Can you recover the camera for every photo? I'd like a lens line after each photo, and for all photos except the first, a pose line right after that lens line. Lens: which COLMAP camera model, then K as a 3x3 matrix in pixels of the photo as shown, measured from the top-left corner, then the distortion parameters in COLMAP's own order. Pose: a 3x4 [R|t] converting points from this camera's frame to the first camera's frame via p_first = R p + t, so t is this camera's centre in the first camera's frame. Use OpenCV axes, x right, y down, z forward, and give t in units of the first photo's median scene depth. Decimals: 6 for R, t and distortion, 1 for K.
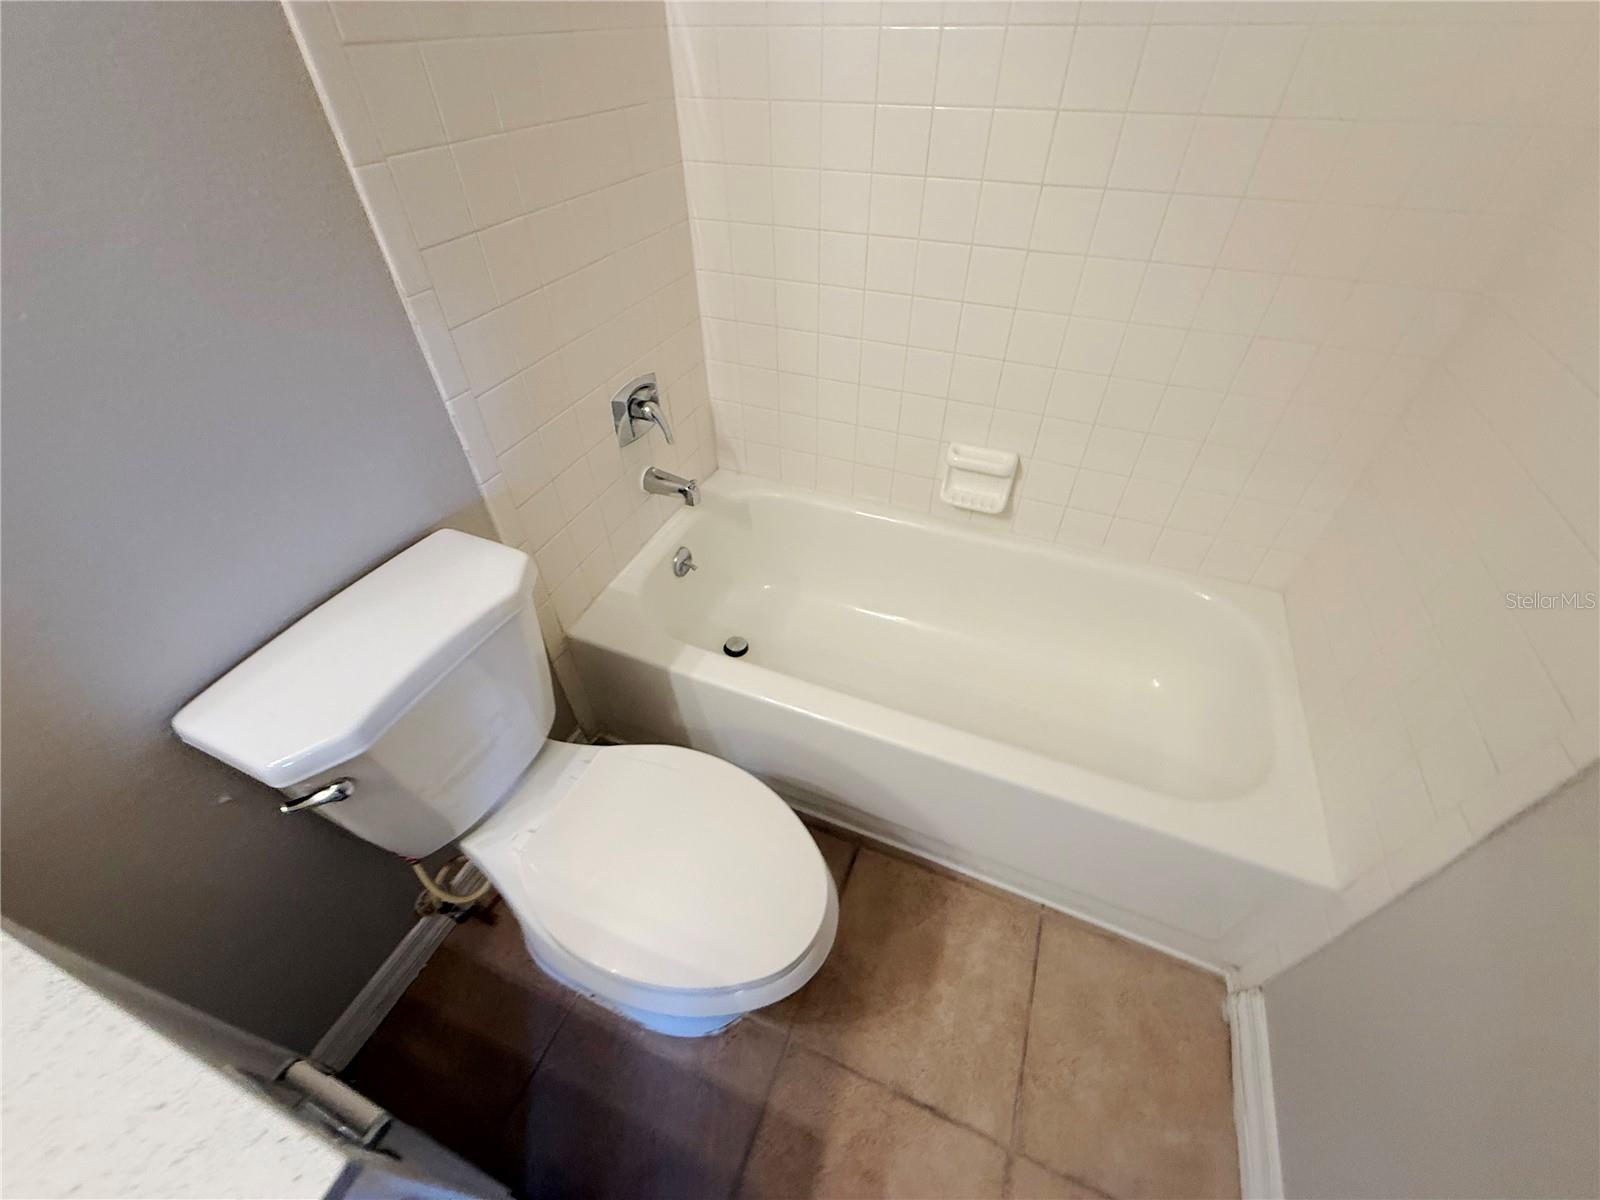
lens RADIAL K [[651.8, 0, 796.5], [0, 651.8, 594.4], [0, 0, 1]] dist [0.000198, 0.000049]
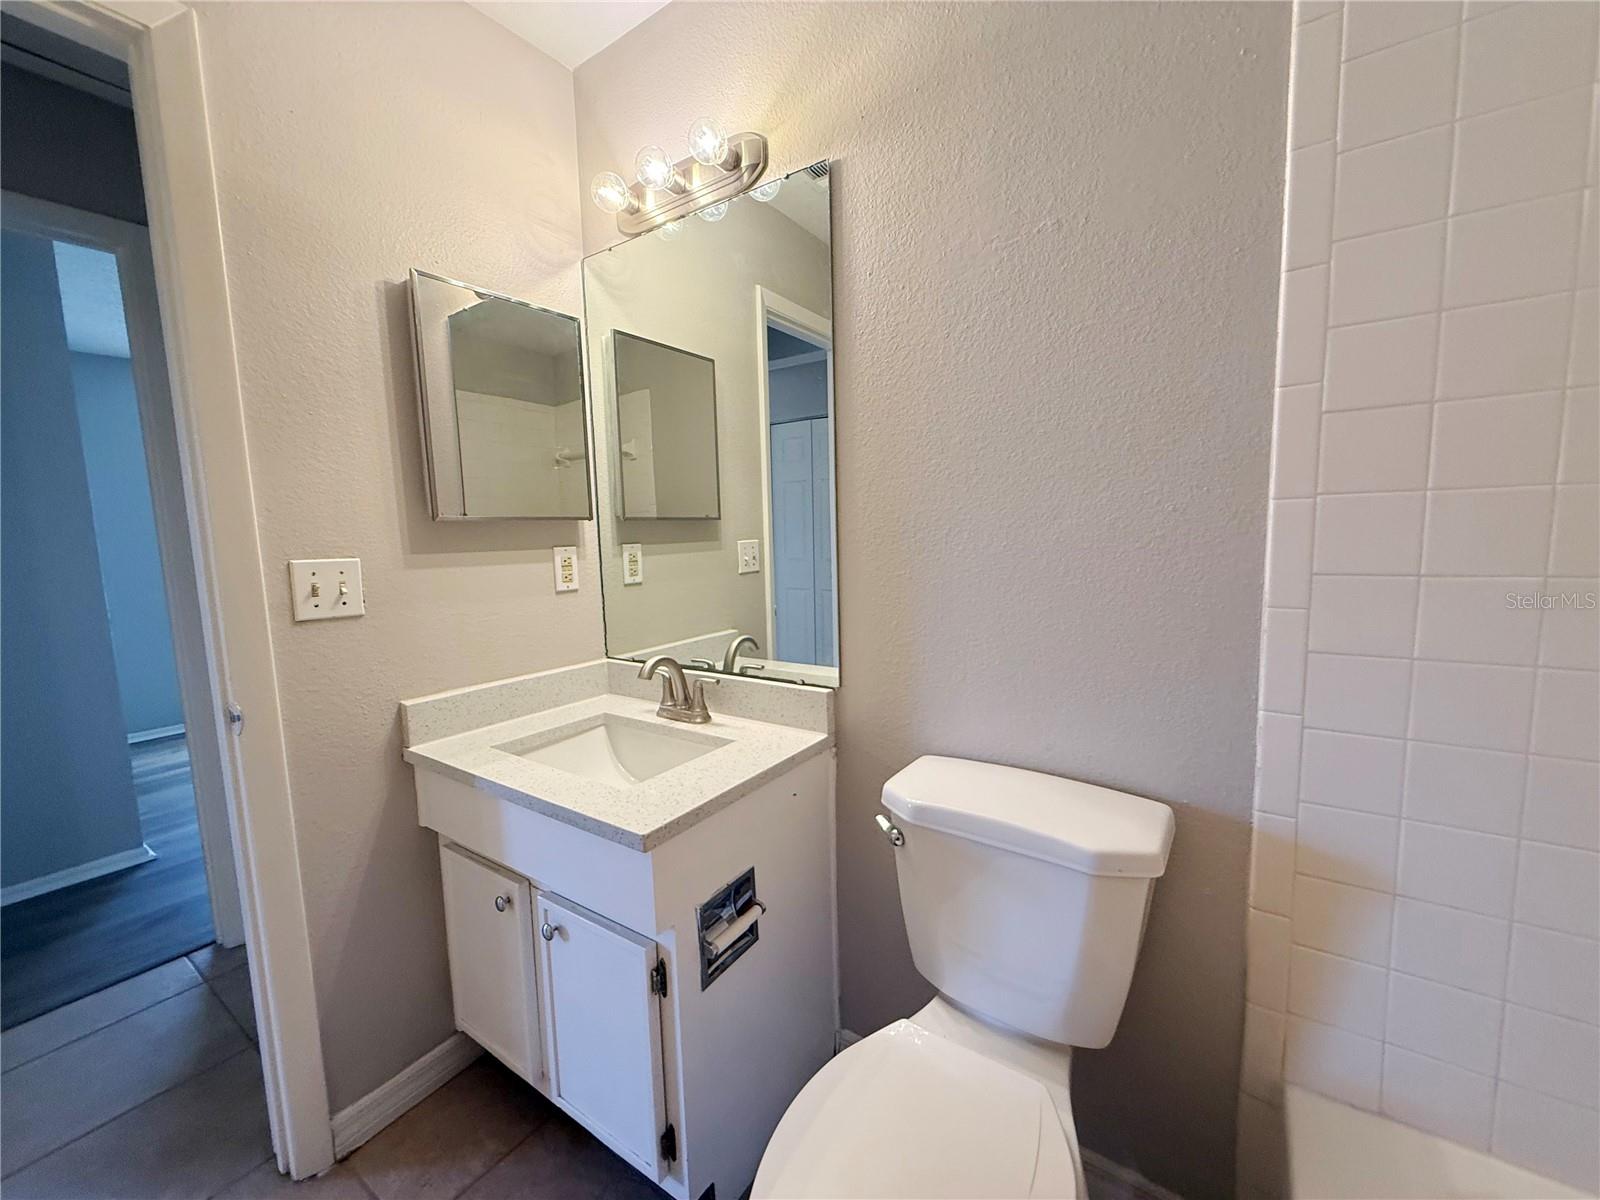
lens RADIAL K [[651.8, 0, 796.5], [0, 651.8, 594.4], [0, 0, 1]] dist [0.000198, 0.000049]
pose [[-0.189705, 0.122299, -0.974194, 0.602624], [-0.641502, 0.735707, 0.217280, -0.235073], [0.743295, 0.666167, -0.061113, 0.538904]]
